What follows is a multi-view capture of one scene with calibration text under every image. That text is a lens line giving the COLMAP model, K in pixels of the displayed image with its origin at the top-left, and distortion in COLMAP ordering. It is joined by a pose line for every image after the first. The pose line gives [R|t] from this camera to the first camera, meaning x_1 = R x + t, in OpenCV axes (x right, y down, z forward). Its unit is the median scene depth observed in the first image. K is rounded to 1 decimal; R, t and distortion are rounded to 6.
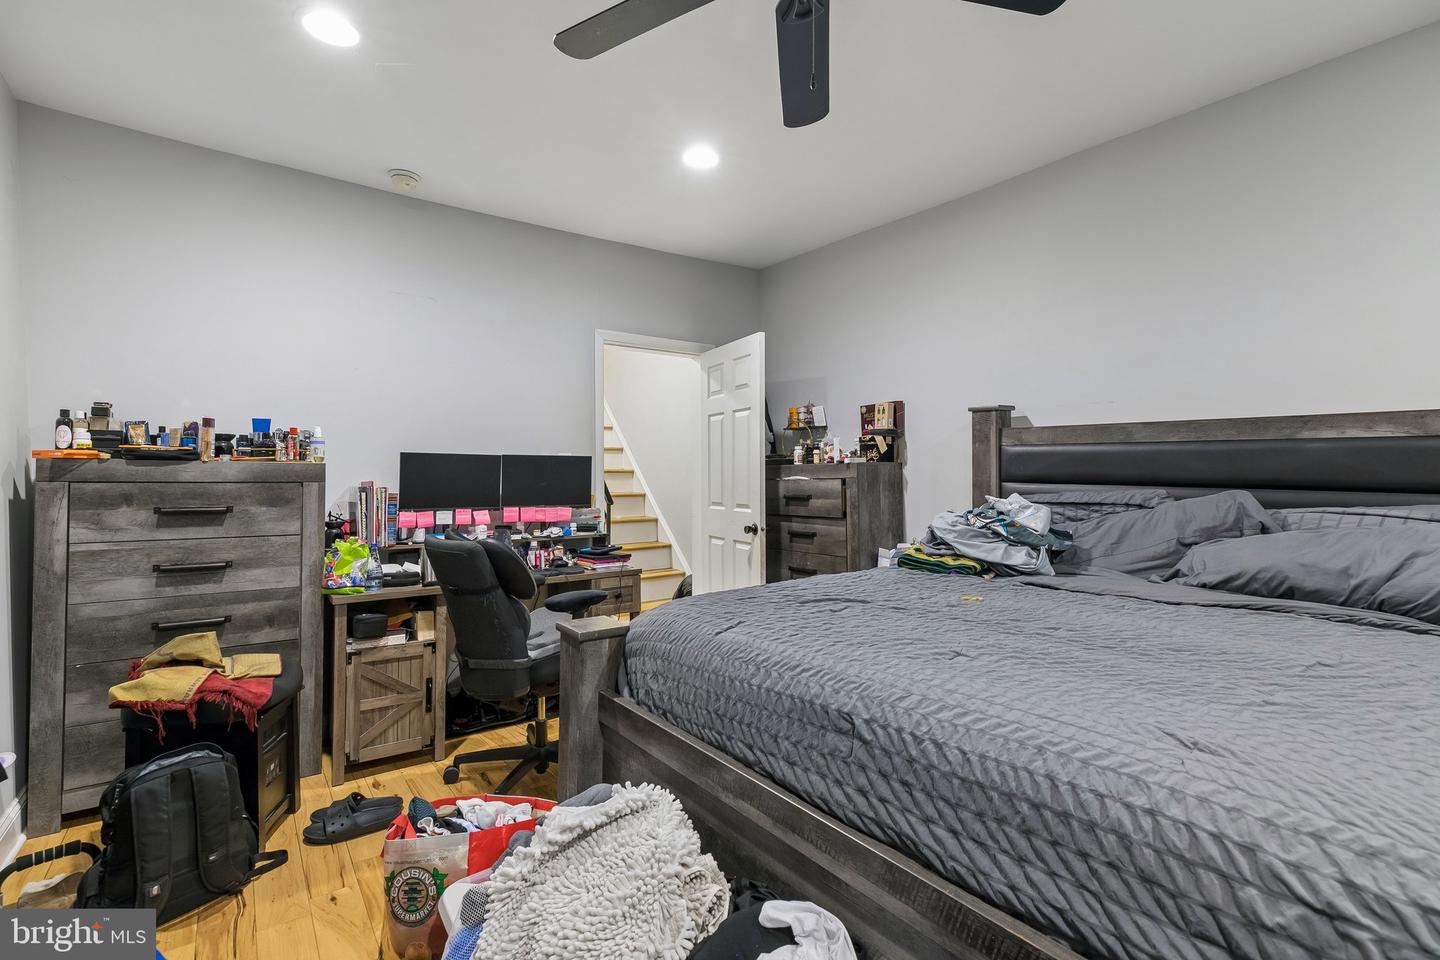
lens RADIAL K [[666.4, 0, 718.2], [0, 666.4, 476.6], [0, 0, 1]] dist [0.013012, -0.002409]
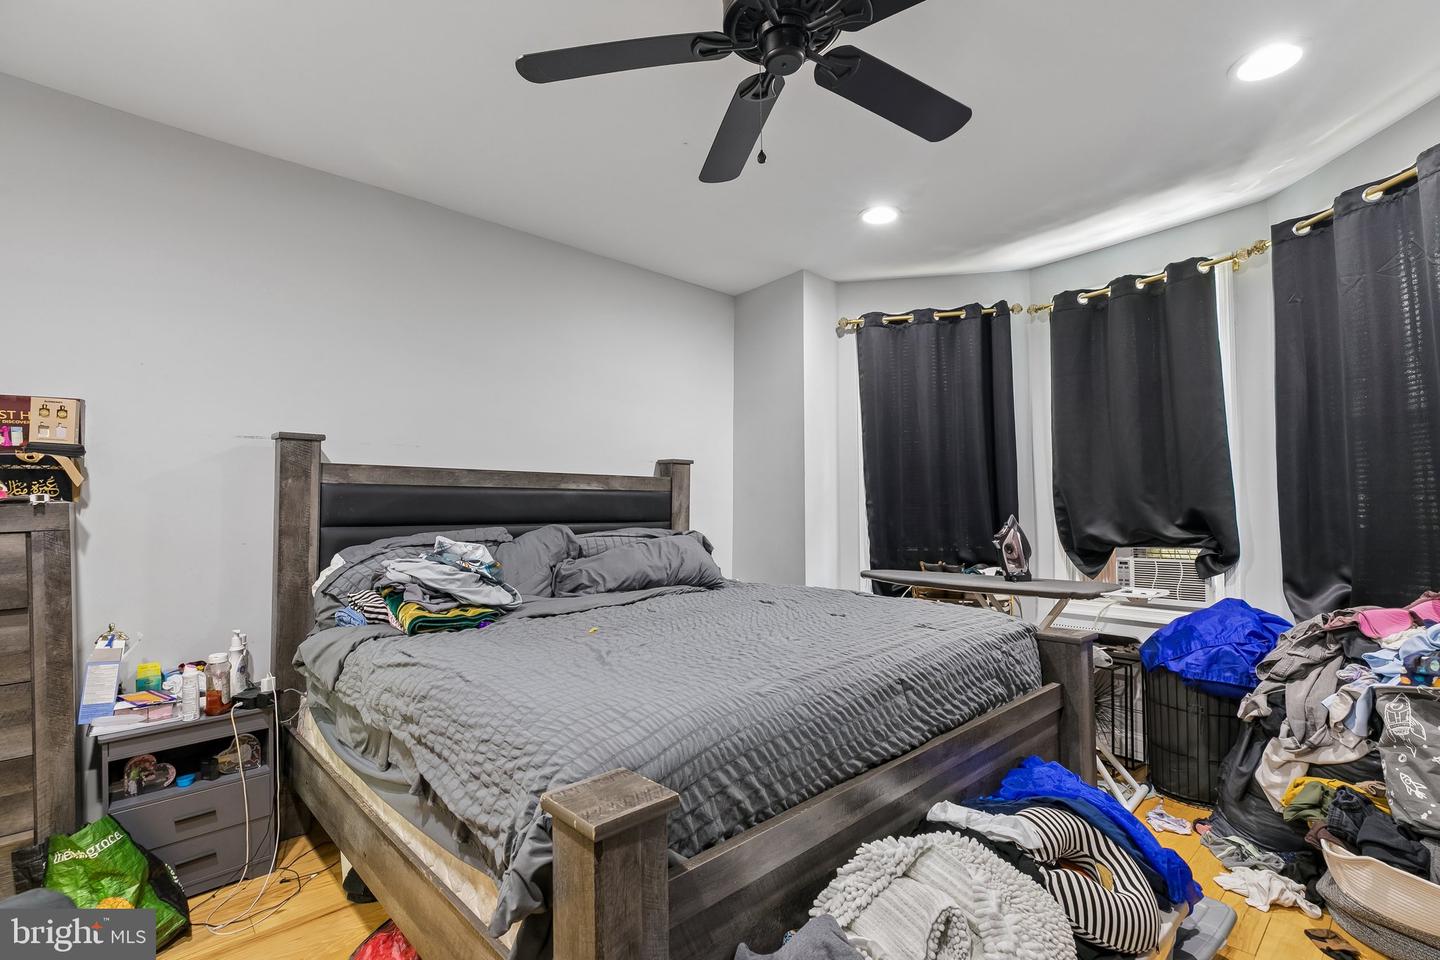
lens RADIAL K [[666.4, 0, 718.1], [0, 666.4, 491.8], [0, 0, 1]] dist [0.013012, -0.002409]
pose [[-0.110031, 0.017464, 0.993775, -0.605716], [0.014329, 0.999770, -0.015983, -0.019076], [-0.993825, 0.012481, -0.110256, 0.766387]]
